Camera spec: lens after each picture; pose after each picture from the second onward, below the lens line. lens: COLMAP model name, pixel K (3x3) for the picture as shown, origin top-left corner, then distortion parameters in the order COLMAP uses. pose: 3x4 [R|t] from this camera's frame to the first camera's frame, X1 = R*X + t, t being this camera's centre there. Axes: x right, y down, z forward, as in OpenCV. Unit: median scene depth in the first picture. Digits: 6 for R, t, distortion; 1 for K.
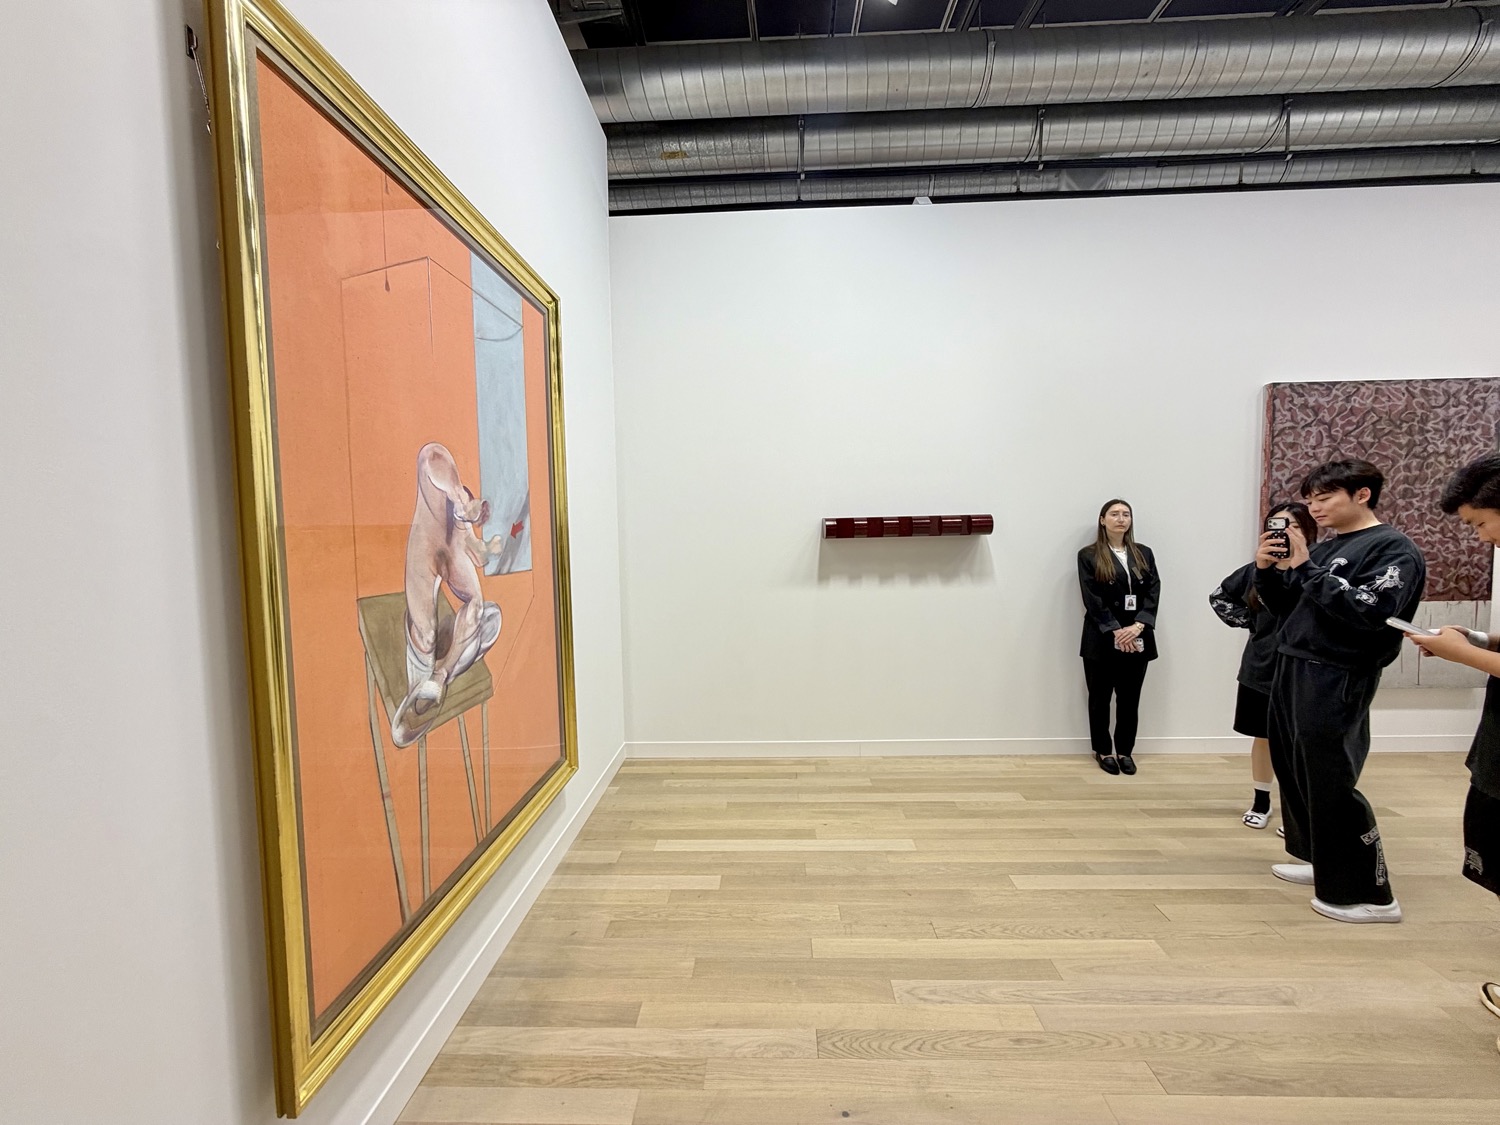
lens RADIAL K [[601.4, 0, 751.7], [0, 601.4, 561.7], [0, 0, 1]] dist [0.001609, 0.000541]
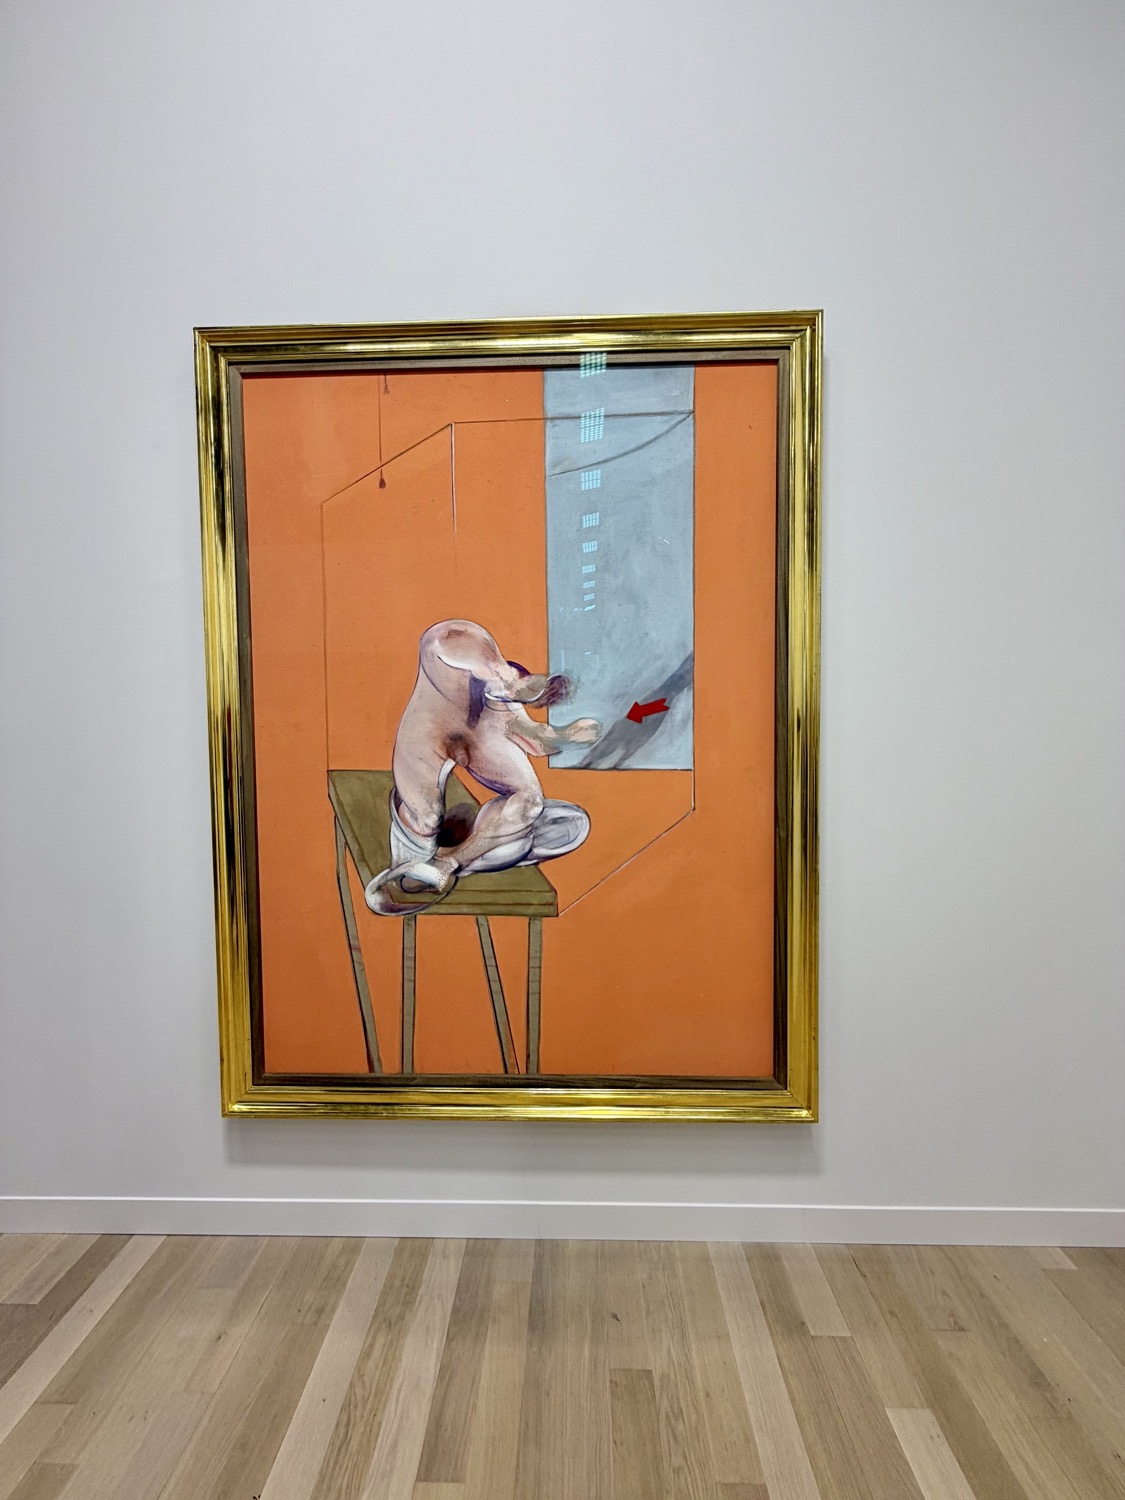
lens RADIAL K [[601.4, 0, 561.7], [0, 601.4, 751.2], [0, 0, 1]] dist [0.001609, 0.000541]
pose [[0.005051, 0.058331, -0.998285, 0.424836], [-0.051459, 0.996990, 0.057995, -0.054417], [0.998662, 0.051078, 0.008037, 1.158513]]
